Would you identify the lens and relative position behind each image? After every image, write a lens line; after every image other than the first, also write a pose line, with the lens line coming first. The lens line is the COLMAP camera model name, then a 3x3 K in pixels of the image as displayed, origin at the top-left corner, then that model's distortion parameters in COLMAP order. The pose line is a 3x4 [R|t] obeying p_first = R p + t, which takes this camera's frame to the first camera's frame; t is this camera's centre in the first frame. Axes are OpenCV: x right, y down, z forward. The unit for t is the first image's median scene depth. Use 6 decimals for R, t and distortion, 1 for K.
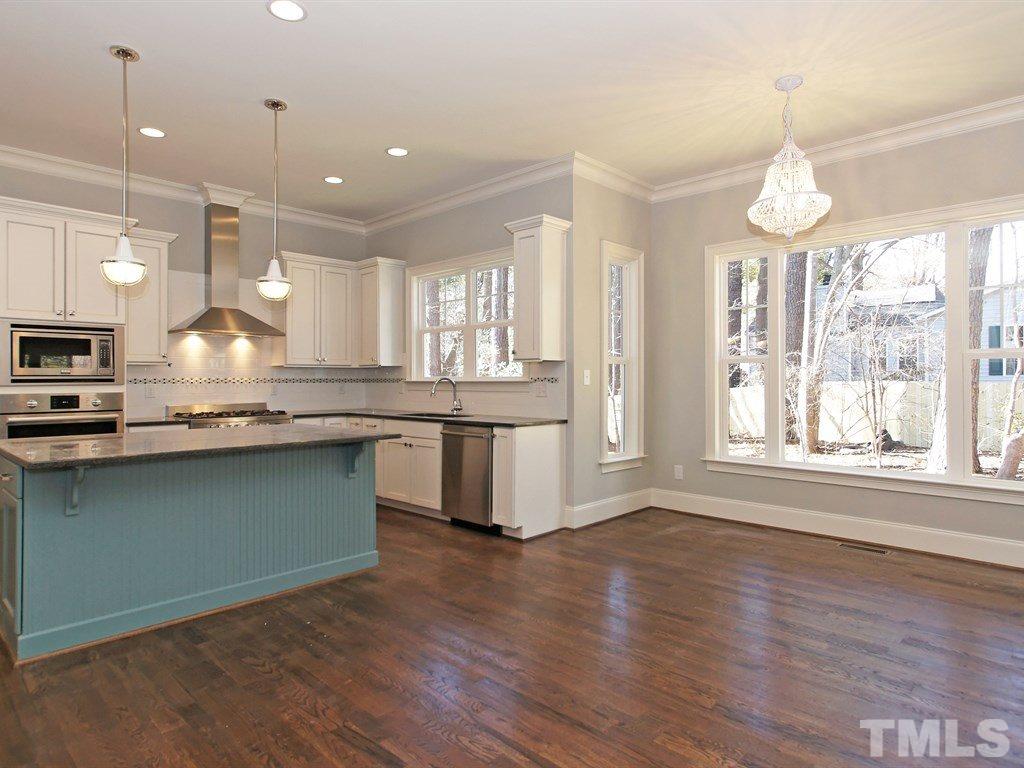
lens RADIAL K [[602.6, 0, 518.0], [0, 602.6, 380.3], [0, 0, 1]] dist [0.008224, 0.002669]
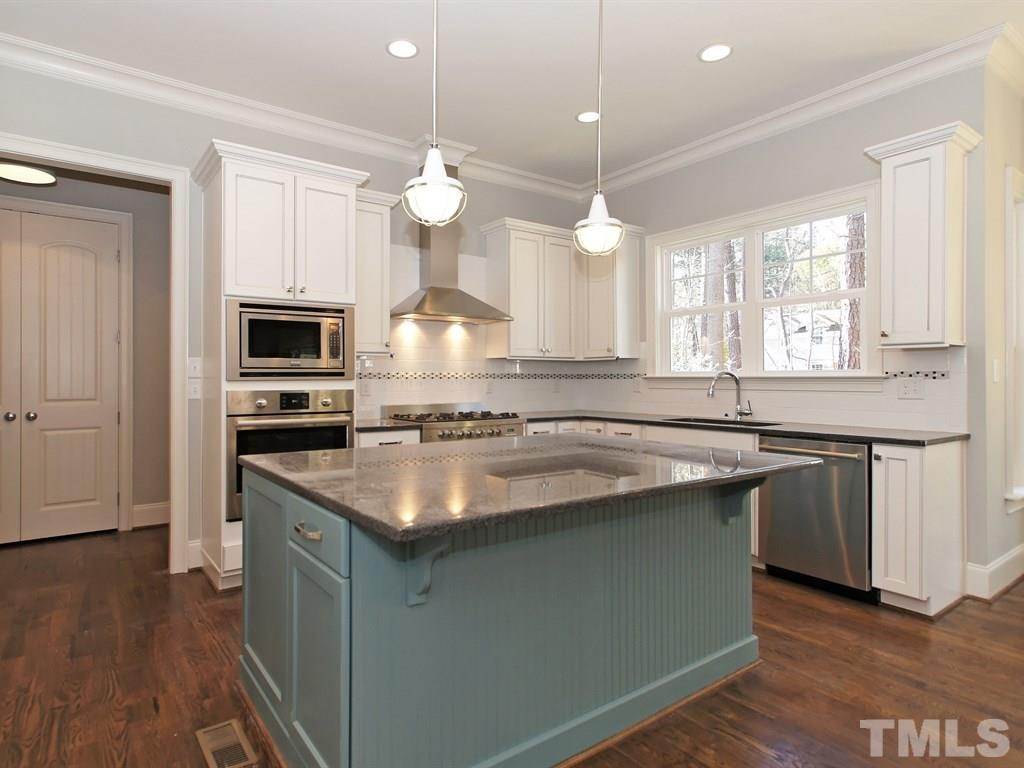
lens RADIAL K [[586.0, 0, 497.3], [0, 586.0, 378.8], [0, 0, 1]] dist [-0.001913, 0.000420]
pose [[0.983244, 0.001589, -0.182286, -0.316721], [-0.001586, 0.999999, 0.000163, 0.005553], [0.182286, 0.000129, 0.983245, 0.266137]]
